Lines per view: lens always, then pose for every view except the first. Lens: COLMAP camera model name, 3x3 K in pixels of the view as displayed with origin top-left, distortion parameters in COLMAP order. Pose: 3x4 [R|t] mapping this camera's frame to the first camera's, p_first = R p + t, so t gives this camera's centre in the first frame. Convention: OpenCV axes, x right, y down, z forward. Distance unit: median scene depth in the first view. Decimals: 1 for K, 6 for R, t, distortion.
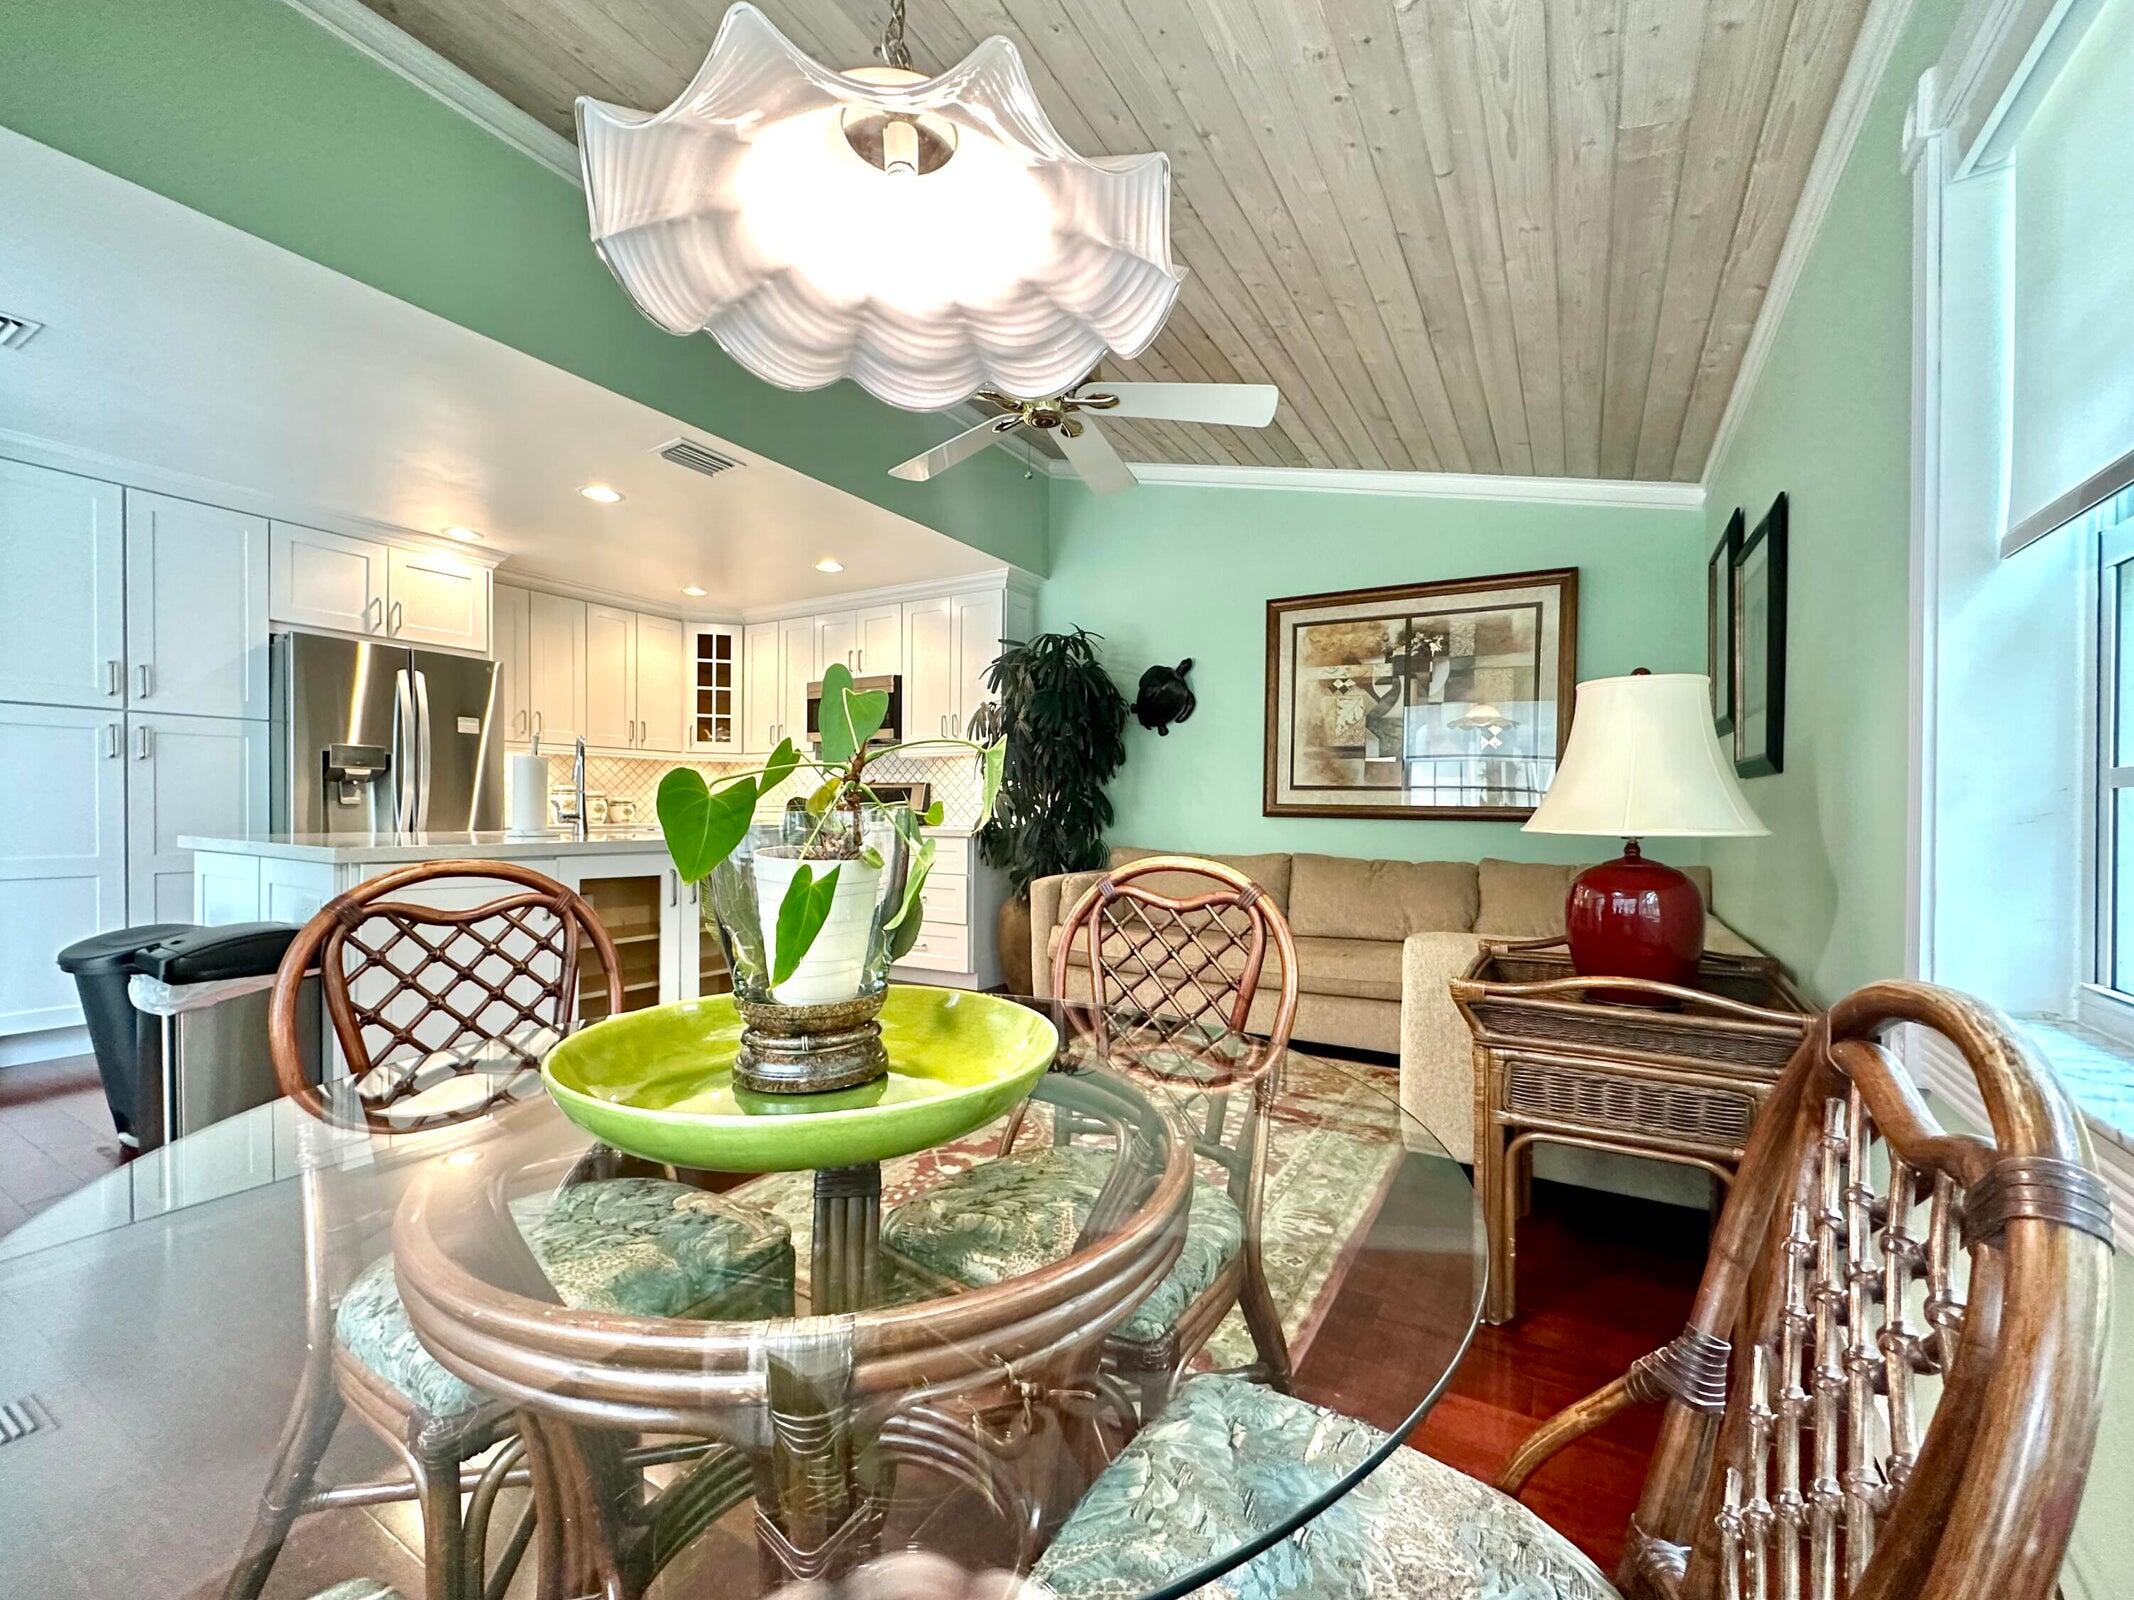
lens RADIAL K [[882.3, 0, 1072.0], [0, 882.3, 816.1], [0, 0, 1]] dist [-0.000601, -0.002890]
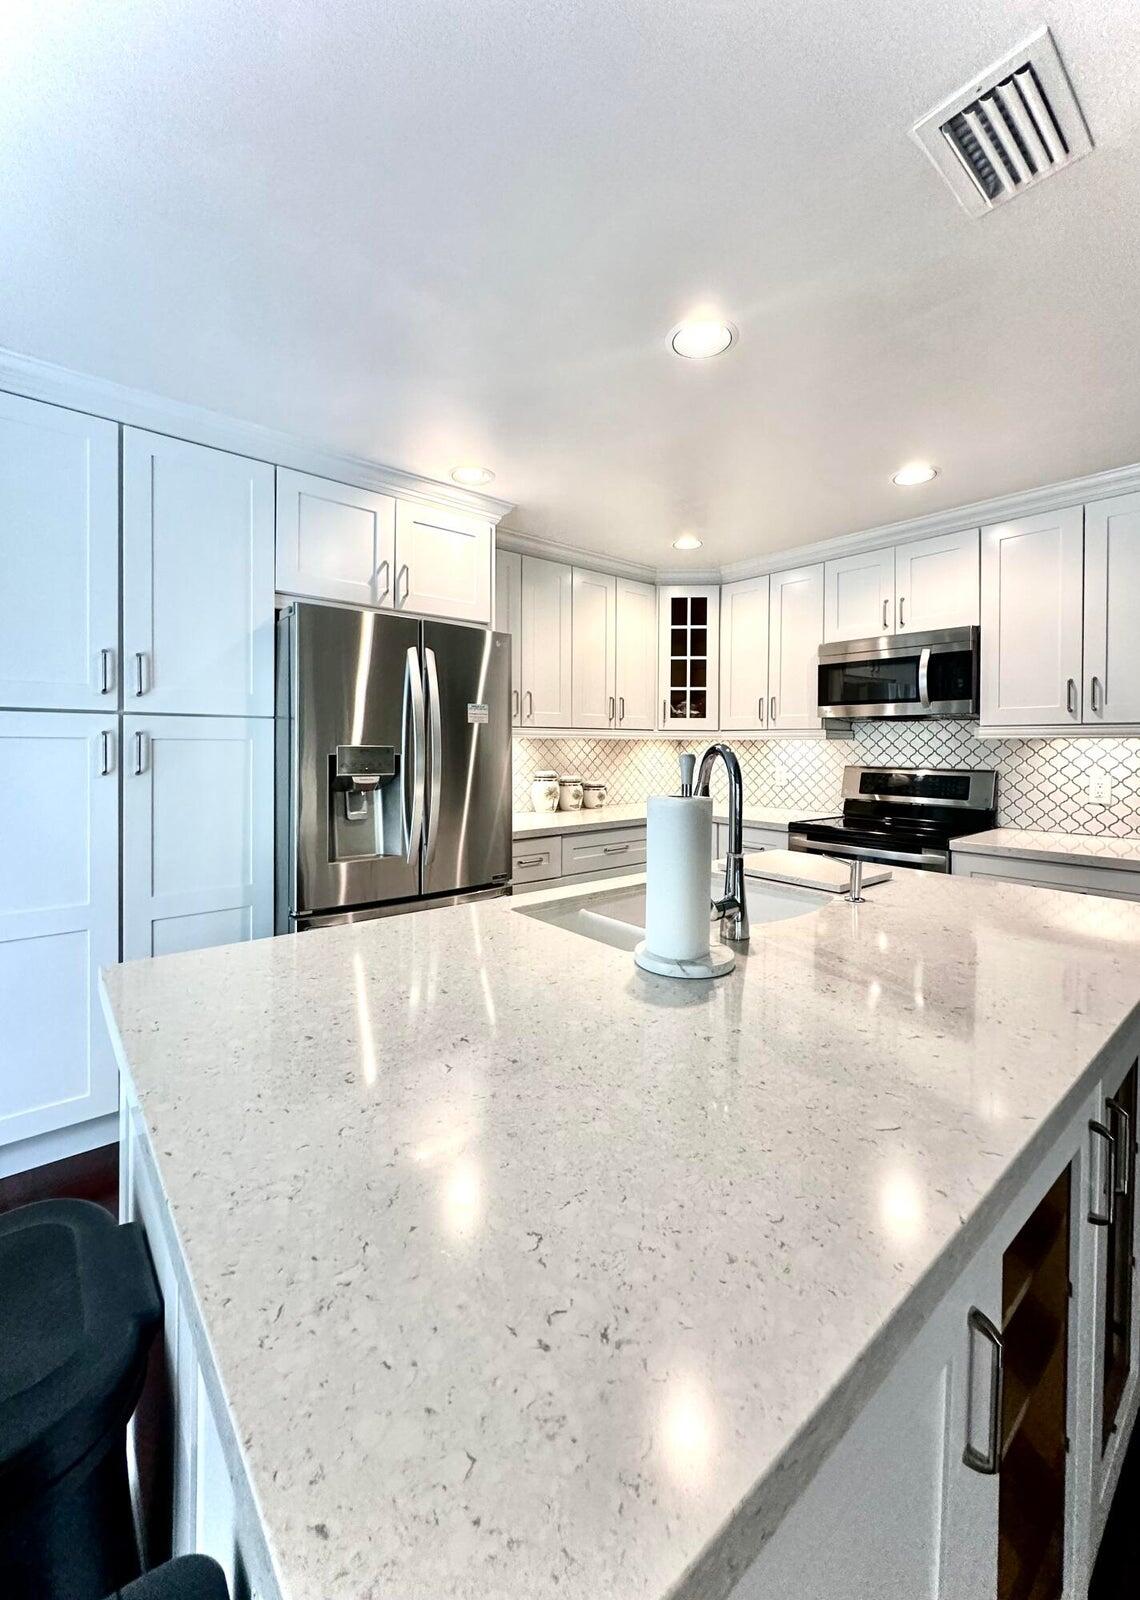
lens RADIAL K [[650.1, 0, 578.1], [0, 650.1, 742.2], [0, 0, 1]] dist [-0.019620, -0.001437]
pose [[0.944389, -0.003867, -0.328807, -0.390291], [-0.000939, 0.999895, -0.014455, -0.065804], [0.328828, 0.013960, 0.944287, 0.456897]]
